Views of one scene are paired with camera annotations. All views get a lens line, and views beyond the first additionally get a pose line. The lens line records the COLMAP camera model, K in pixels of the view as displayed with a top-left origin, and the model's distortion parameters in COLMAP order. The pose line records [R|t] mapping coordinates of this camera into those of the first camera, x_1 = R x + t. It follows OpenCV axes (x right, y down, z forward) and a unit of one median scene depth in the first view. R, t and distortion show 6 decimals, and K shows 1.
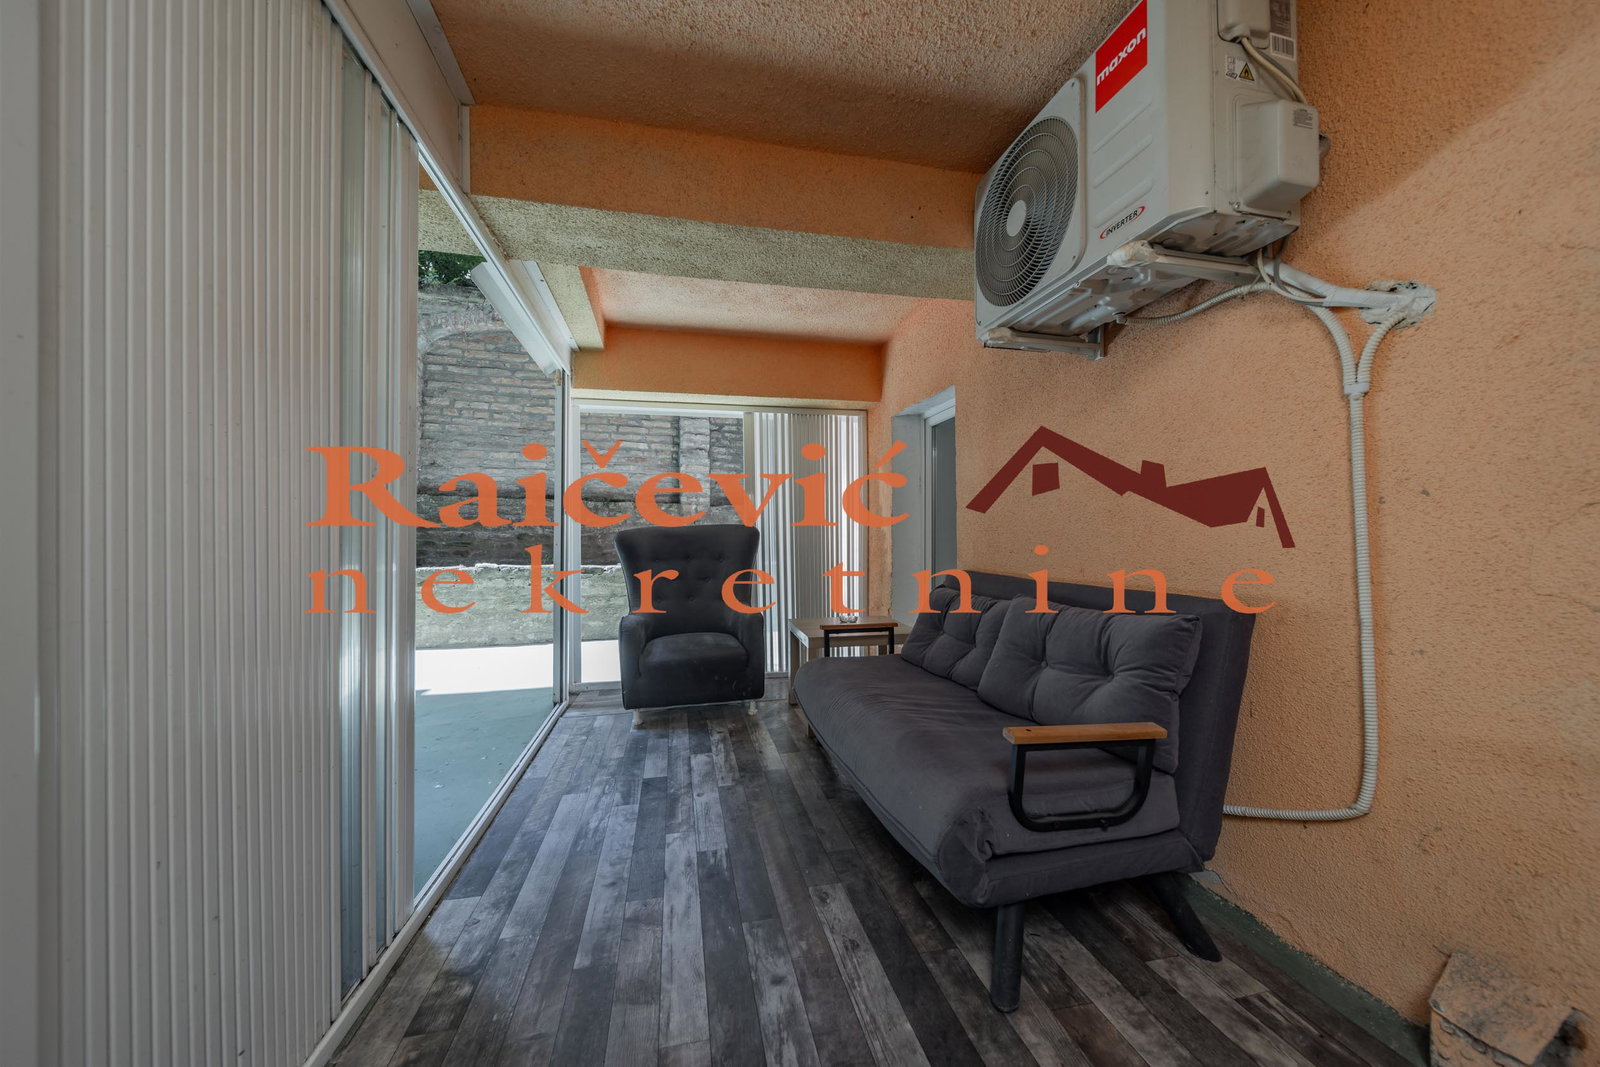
lens RADIAL K [[565.1, 0, 800.2], [0, 565.1, 537.8], [0, 0, 1]] dist [0.002608, -0.001531]
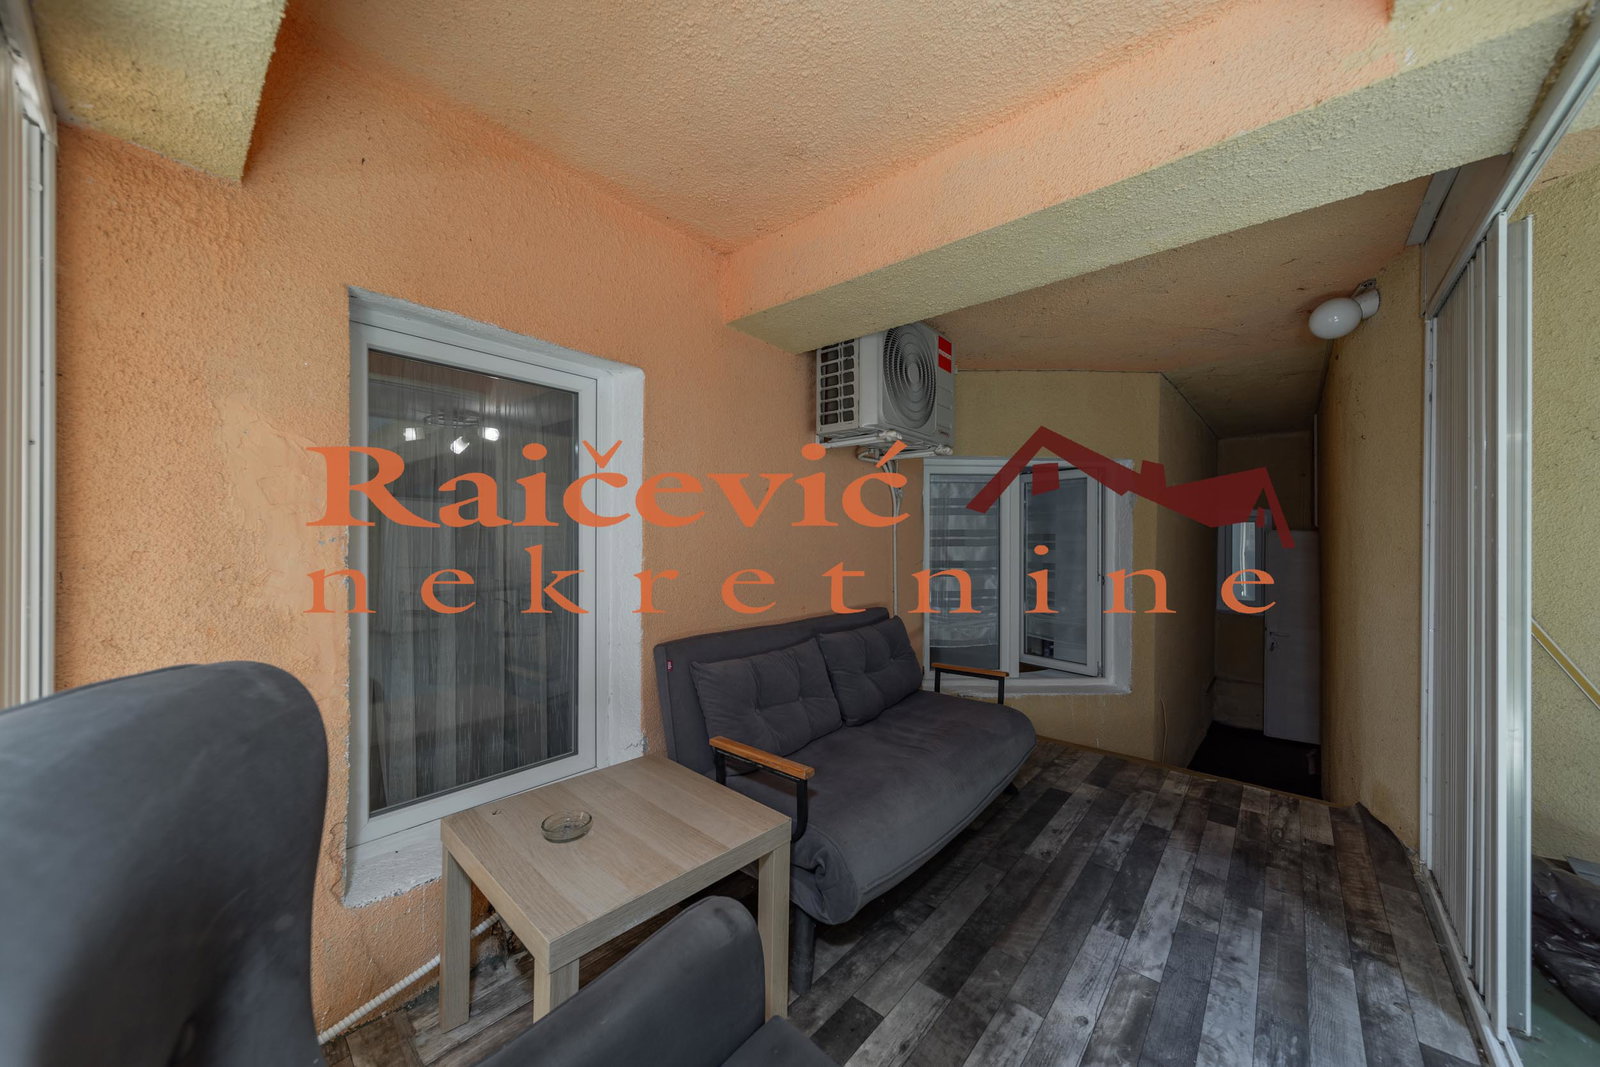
lens RADIAL K [[565.1, 0, 802.4], [0, 565.1, 537.2], [0, 0, 1]] dist [0.002608, -0.001531]
pose [[-0.602104, 0.000411, 0.798417, -0.657074], [-0.006009, 0.999969, -0.005046, -0.112398], [-0.798395, -0.007836, -0.602083, 2.171766]]
